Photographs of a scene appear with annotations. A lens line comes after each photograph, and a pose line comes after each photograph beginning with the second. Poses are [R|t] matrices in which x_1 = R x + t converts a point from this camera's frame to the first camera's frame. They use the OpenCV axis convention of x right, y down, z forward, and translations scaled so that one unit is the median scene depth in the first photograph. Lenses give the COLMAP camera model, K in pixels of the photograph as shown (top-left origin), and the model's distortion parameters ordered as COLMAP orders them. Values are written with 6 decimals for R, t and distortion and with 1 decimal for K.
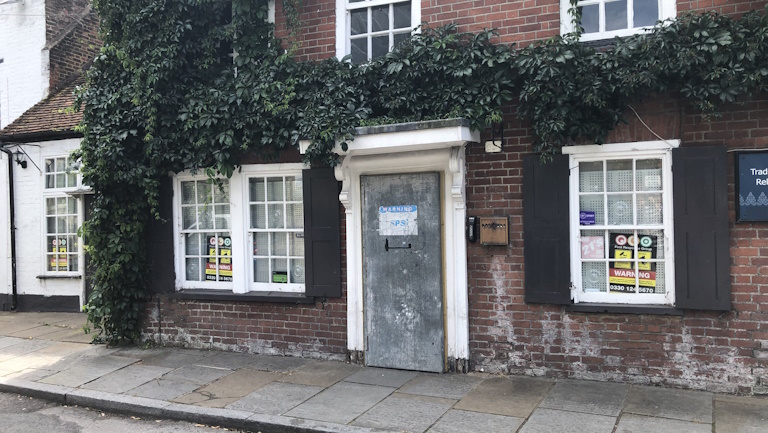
lens RADIAL K [[624.2, 0, 384.0], [0, 624.2, 216.5], [0, 0, 1]] dist [0.040070, -0.004627]
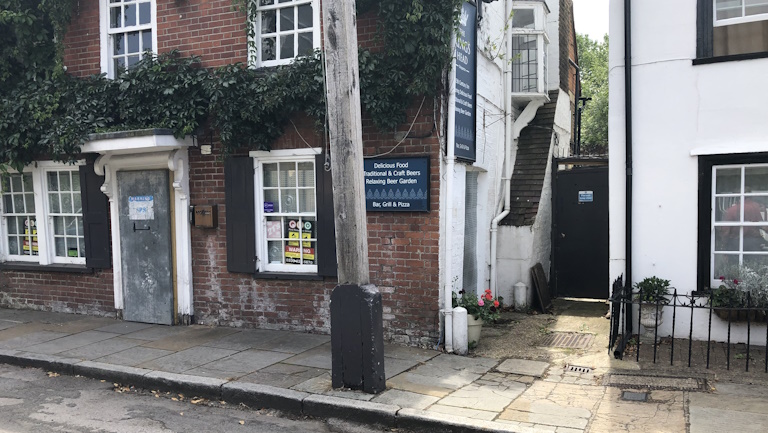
lens RADIAL K [[596.9, 0, 384.3], [0, 596.9, 260.2], [0, 0, 1]] dist [0.004051, -0.002019]
pose [[0.999925, 0.007001, 0.010090, 0.523829], [-0.007950, 0.995217, 0.097369, -0.009907], [-0.009360, -0.097442, 0.995197, -0.231354]]
